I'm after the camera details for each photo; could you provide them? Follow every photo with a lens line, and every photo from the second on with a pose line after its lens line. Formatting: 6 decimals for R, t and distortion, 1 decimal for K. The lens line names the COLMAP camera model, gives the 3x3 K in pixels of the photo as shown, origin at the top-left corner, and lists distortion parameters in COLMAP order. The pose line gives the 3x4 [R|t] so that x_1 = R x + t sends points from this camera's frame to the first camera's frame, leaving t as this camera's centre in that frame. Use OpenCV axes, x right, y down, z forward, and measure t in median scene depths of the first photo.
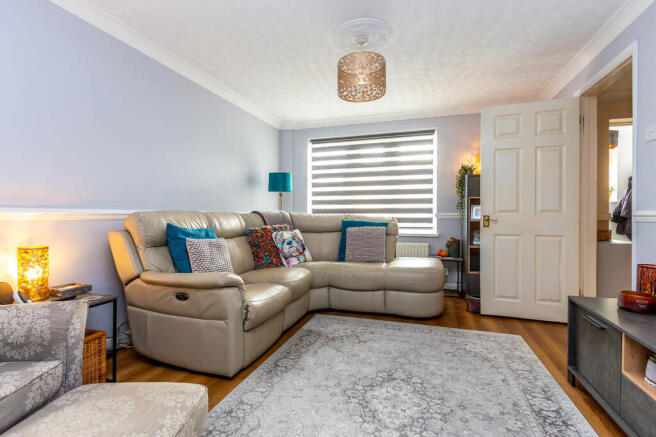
lens RADIAL K [[294.1, 0, 328.0], [0, 294.1, 217.2], [0, 0, 1]] dist [0.000677, 0.000004]
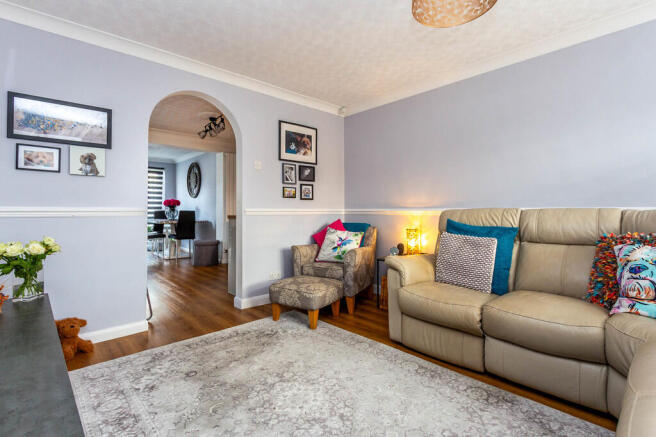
lens RADIAL K [[313.8, 0, 328.7], [0, 313.8, 215.4], [0, 0, 1]] dist [0.000554, -0.000099]
pose [[-0.474404, 0.004214, -0.880297, 0.947122], [-0.010103, 0.999897, 0.010231, 0.000487], [0.880249, 0.013748, -0.474312, 1.348858]]
